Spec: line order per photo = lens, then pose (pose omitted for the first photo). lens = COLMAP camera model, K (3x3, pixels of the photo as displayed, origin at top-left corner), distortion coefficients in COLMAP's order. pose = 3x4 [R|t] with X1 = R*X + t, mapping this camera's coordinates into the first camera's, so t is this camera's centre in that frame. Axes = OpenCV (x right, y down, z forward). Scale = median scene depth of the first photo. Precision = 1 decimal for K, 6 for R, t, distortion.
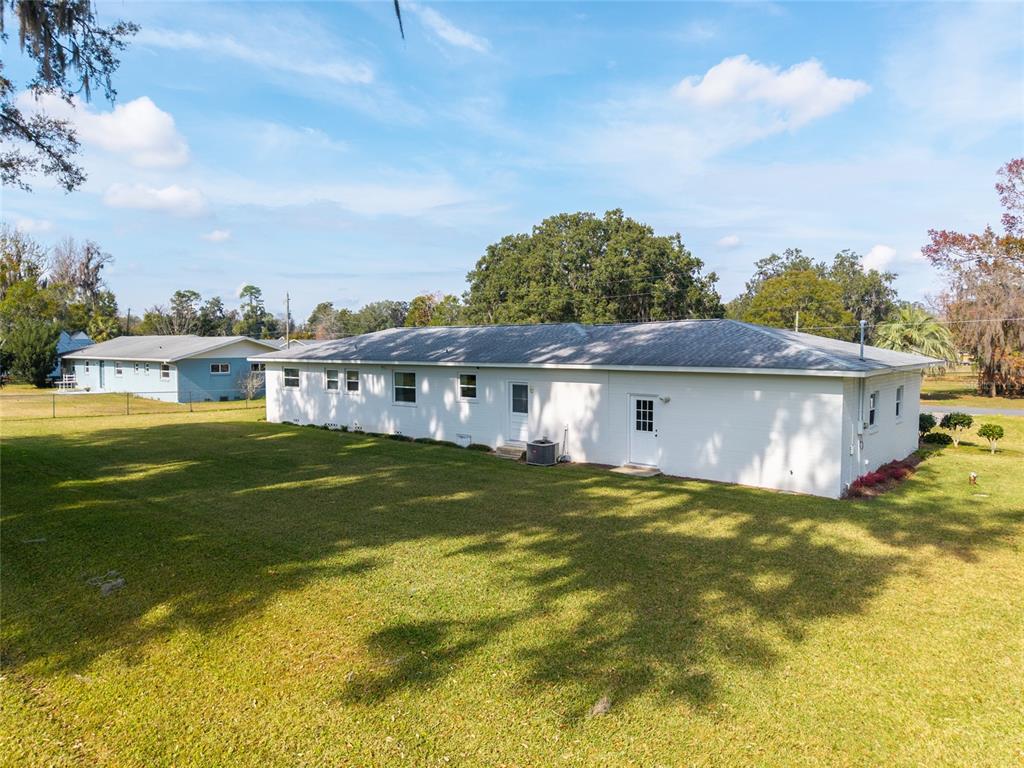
lens RADIAL K [[685.5, 0, 512.8], [0, 685.5, 382.1], [0, 0, 1]] dist [0.026092, -0.011380]
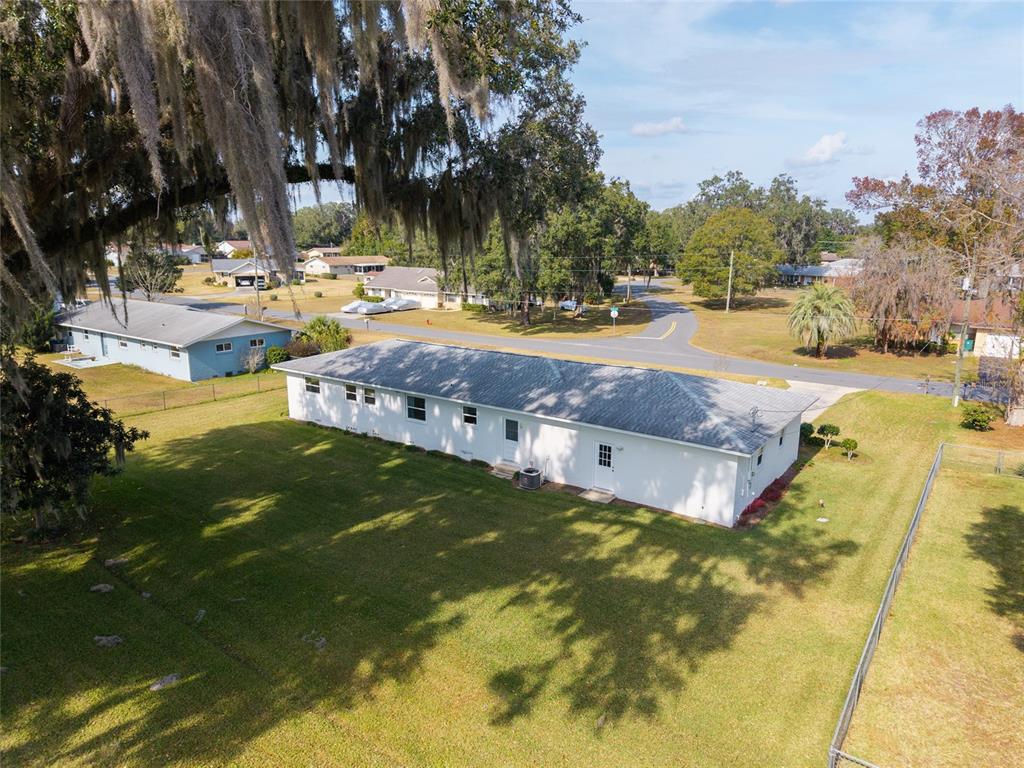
lens RADIAL K [[685.5, 0, 512.9], [0, 685.5, 382.7], [0, 0, 1]] dist [0.026092, -0.011380]
pose [[0.996536, -0.013492, 0.082060, -0.092949], [0.000080, 0.986907, 0.161292, -0.263911], [-0.083161, -0.160727, 0.983489, -0.271064]]
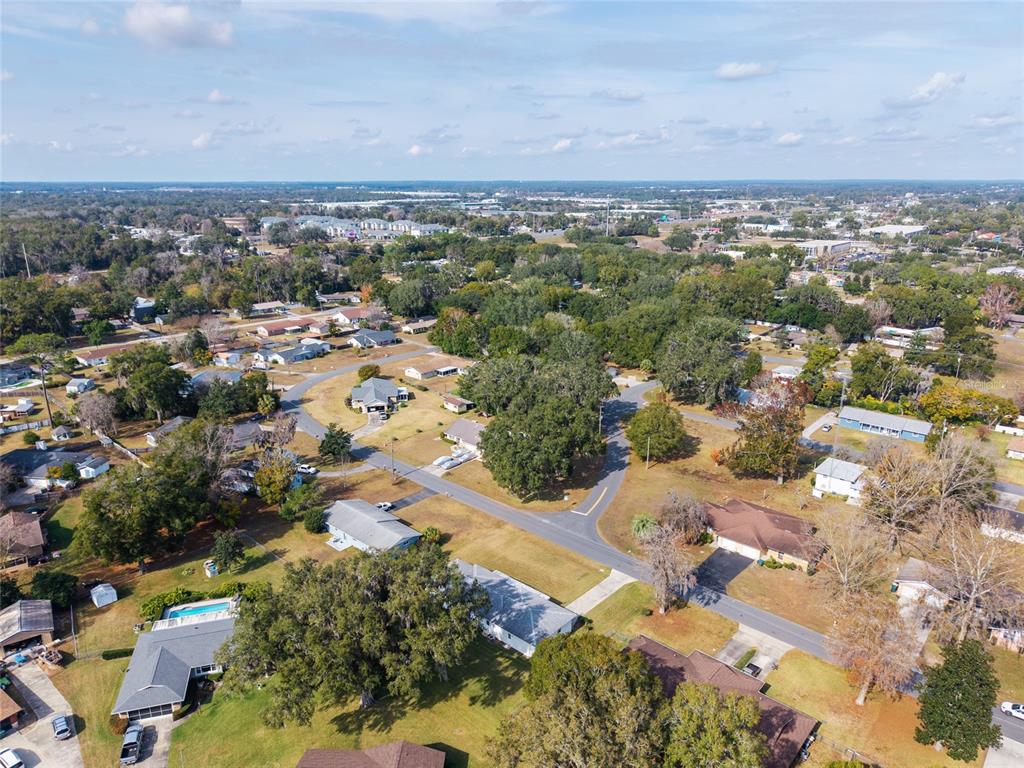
lens RADIAL K [[685.5, 0, 512.3], [0, 685.5, 384.2], [0, 0, 1]] dist [0.026092, -0.011380]
pose [[0.999680, 0.003152, -0.025084, 0.273658], [0.002790, 0.972376, 0.233404, -2.578671], [0.025127, -0.233399, 0.972056, -3.120798]]
